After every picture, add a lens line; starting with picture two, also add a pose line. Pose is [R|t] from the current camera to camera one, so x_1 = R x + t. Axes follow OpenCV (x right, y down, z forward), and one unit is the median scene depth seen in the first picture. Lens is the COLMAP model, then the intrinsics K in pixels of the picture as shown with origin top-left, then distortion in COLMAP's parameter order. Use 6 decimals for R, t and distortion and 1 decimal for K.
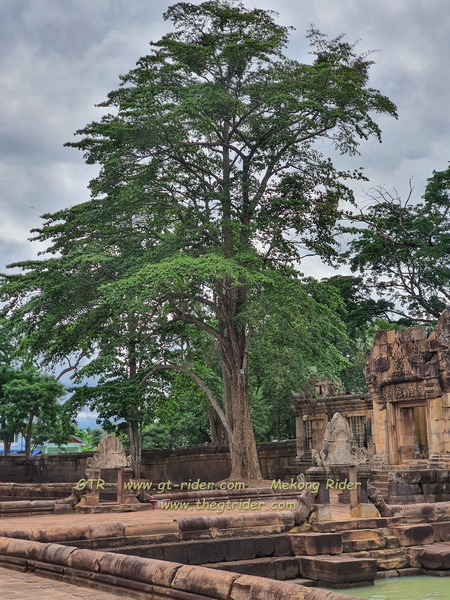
lens RADIAL K [[905.1, 0, 225.0], [0, 905.1, 300.0], [0, 0, 1]] dist [-0.012283, -0.008481]
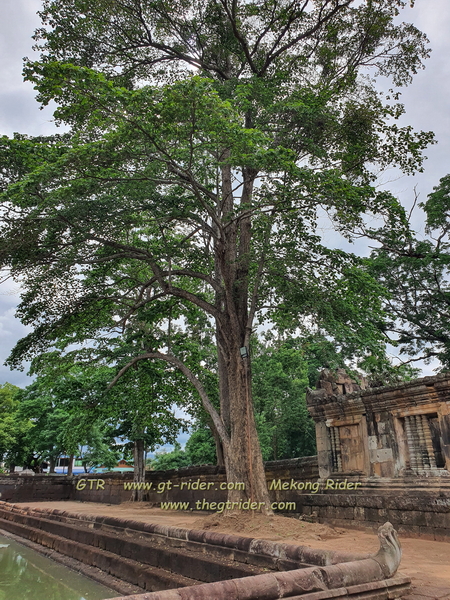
lens RADIAL K [[446.6, 0, 225.0], [0, 446.6, 300.0], [0, 0, 1]] dist [0.003606, 0.000782]
pose [[0.999429, 0.003079, -0.033658, 0.015888], [-0.010071, 0.977731, -0.209618, 0.109792], [0.032263, 0.209837, 0.977204, 0.624700]]
